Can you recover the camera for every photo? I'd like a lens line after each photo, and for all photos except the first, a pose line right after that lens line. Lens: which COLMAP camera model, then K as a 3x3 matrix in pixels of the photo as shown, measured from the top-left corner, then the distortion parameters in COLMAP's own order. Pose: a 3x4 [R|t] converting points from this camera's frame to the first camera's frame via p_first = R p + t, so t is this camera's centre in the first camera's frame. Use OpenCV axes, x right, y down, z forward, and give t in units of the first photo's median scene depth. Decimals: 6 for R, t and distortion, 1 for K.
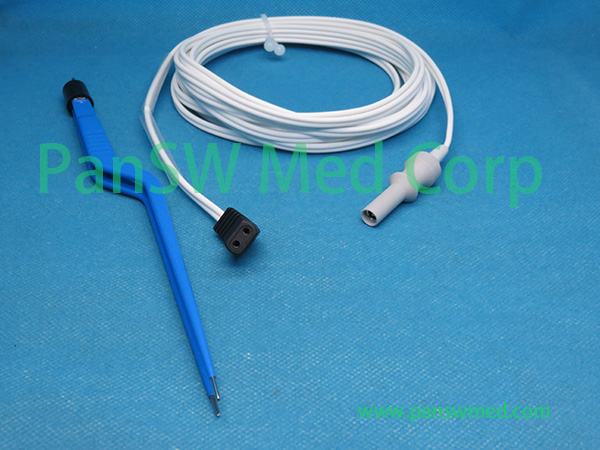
lens RADIAL K [[818.2, 0, 300.0], [0, 818.2, 225.0], [0, 0, 1]] dist [-0.020254, 0.020352]
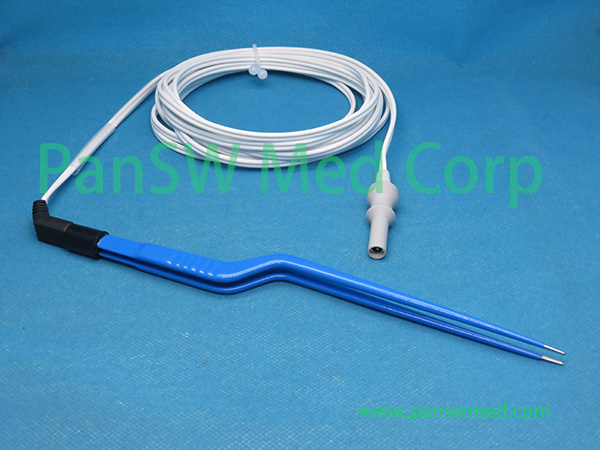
lens RADIAL K [[878.3, 0, 300.0], [0, 878.3, 225.0], [0, 0, 1]] dist [-0.110293, 0.615100]
pose [[0.999139, -0.002846, -0.041394, 0.153262], [0.001579, 0.999530, -0.030612, 0.033333], [0.041461, 0.030520, 0.998674, -0.294285]]
